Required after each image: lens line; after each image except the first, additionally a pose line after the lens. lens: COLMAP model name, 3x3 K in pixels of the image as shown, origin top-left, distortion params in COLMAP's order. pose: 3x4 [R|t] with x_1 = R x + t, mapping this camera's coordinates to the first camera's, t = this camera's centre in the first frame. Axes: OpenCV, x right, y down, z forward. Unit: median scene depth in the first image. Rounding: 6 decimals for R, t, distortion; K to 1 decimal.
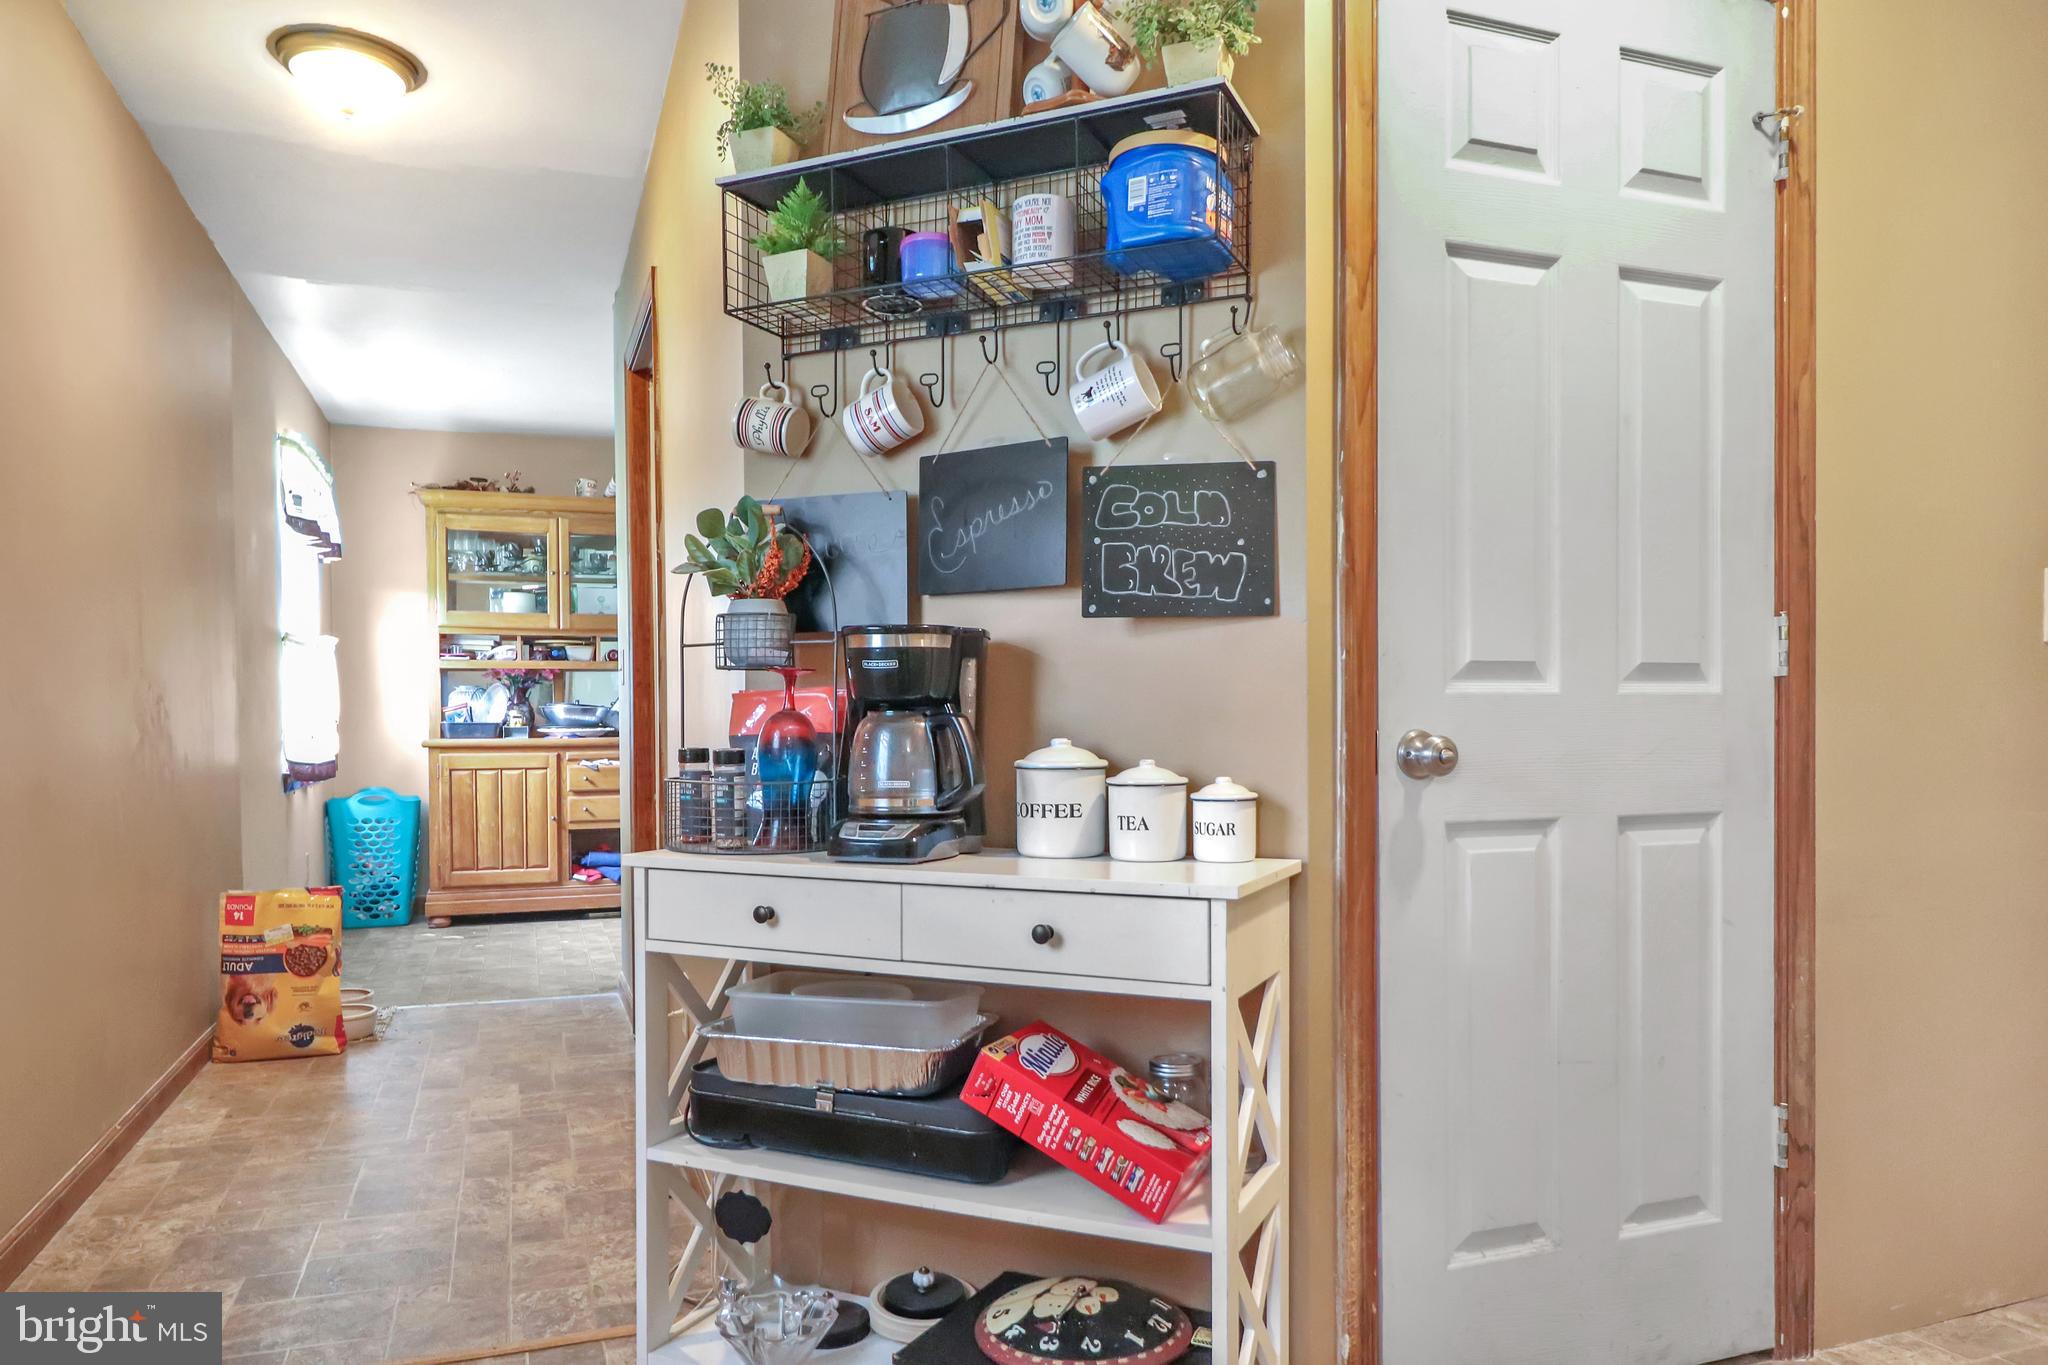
lens RADIAL K [[1380.3, 0, 1011.7], [0, 1380.3, 698.9], [0, 0, 1]] dist [-0.006794, -0.003261]
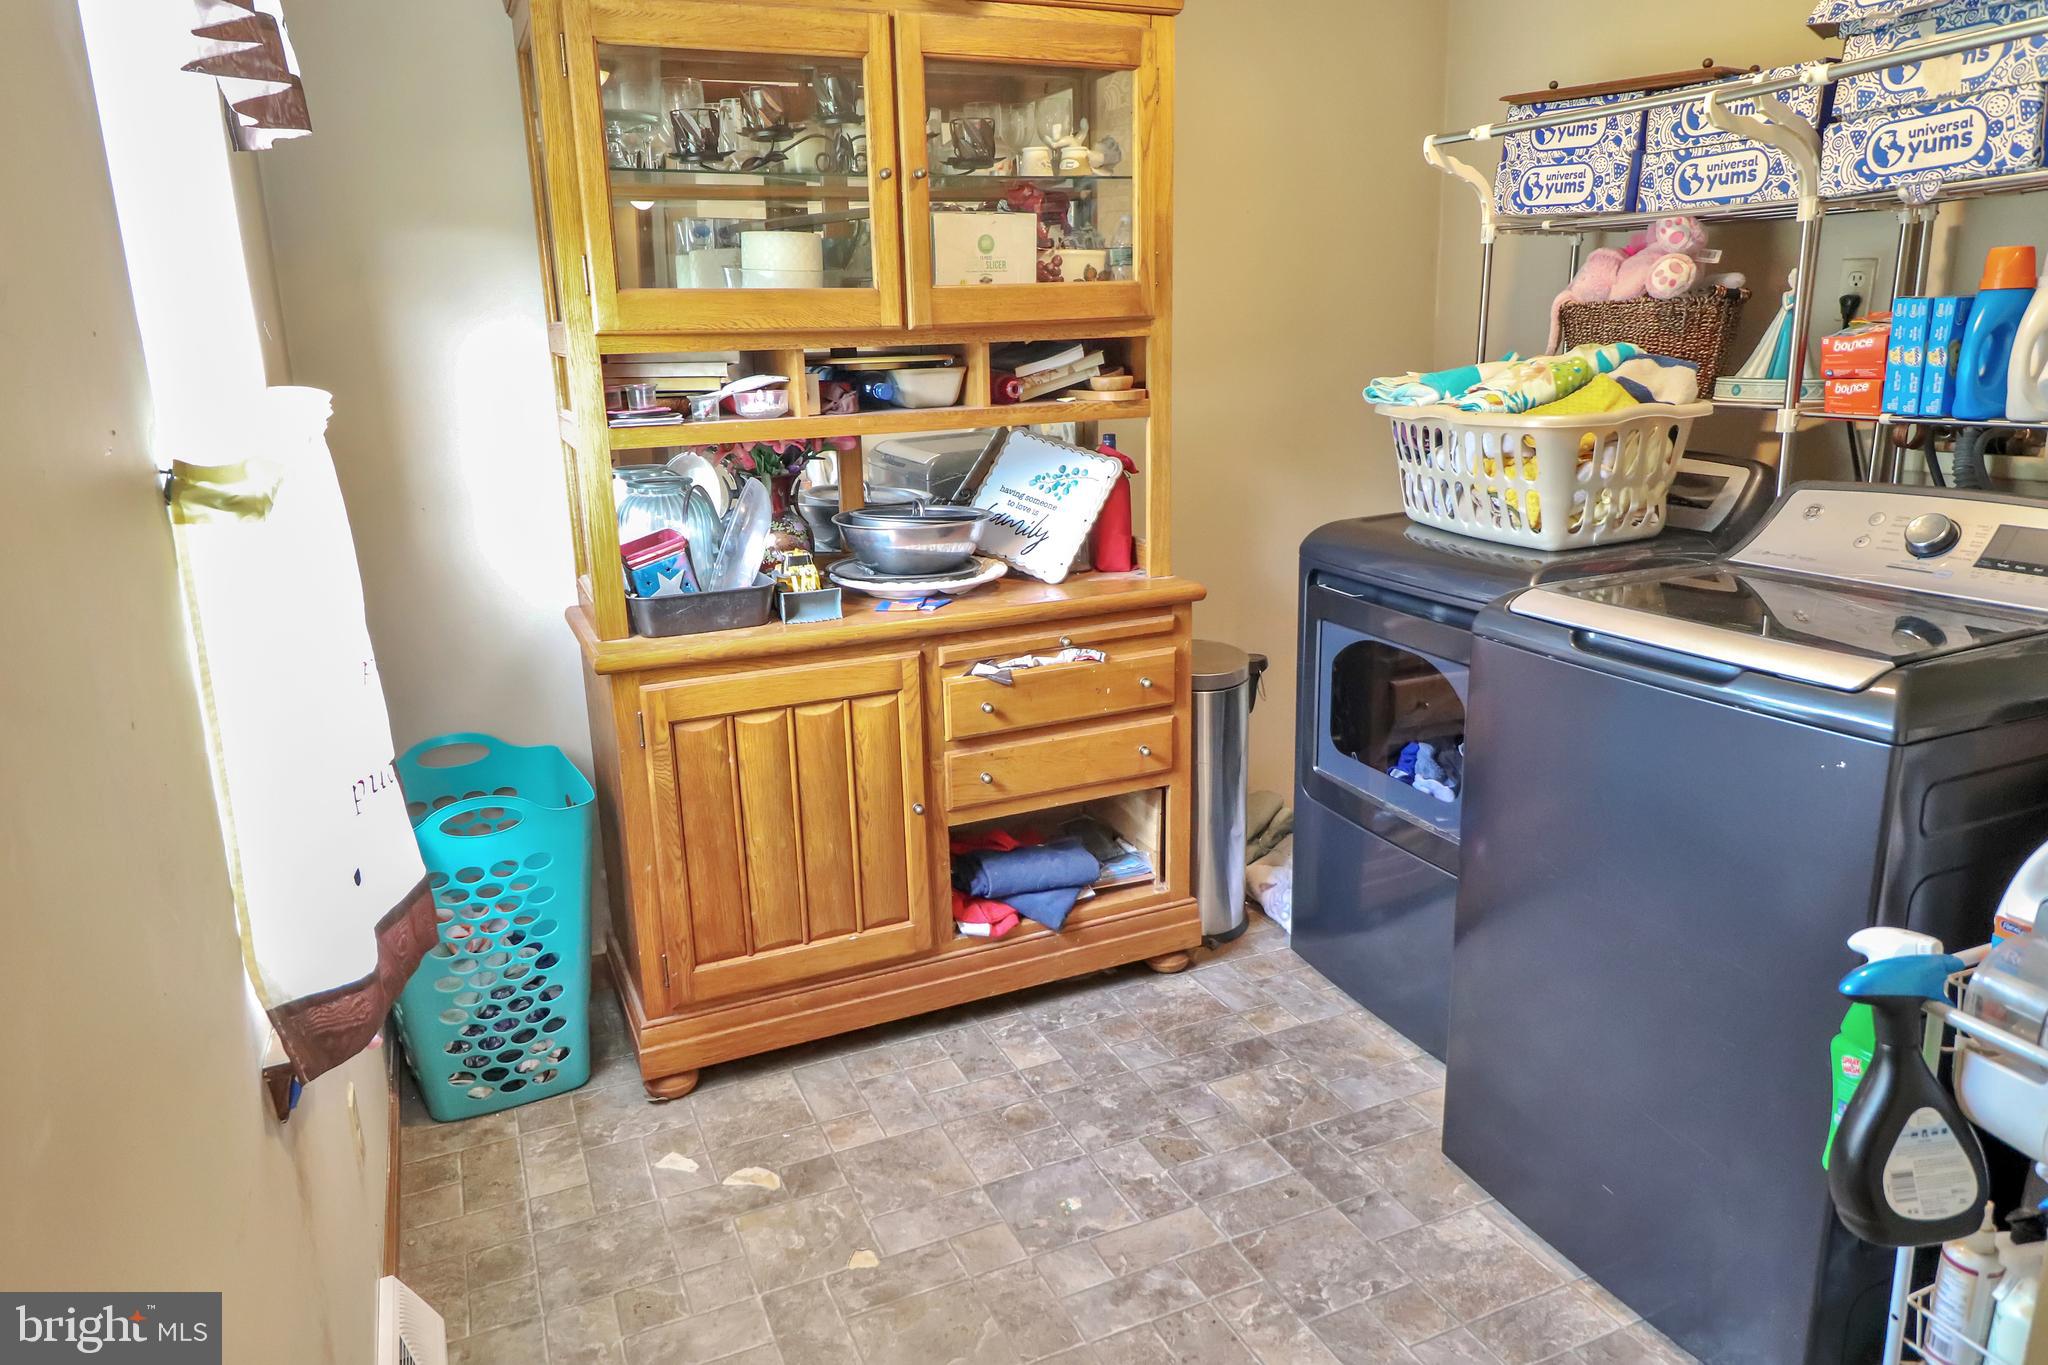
lens RADIAL K [[1380.3, 0, 1036.0], [0, 1380.3, 662.8], [0, 0, 1]] dist [-0.006794, -0.003261]
pose [[0.997195, -0.037848, 0.064572, -0.322214], [0.021067, 0.969780, 0.243070, -0.053554], [-0.071821, -0.241027, 0.967857, 0.612895]]
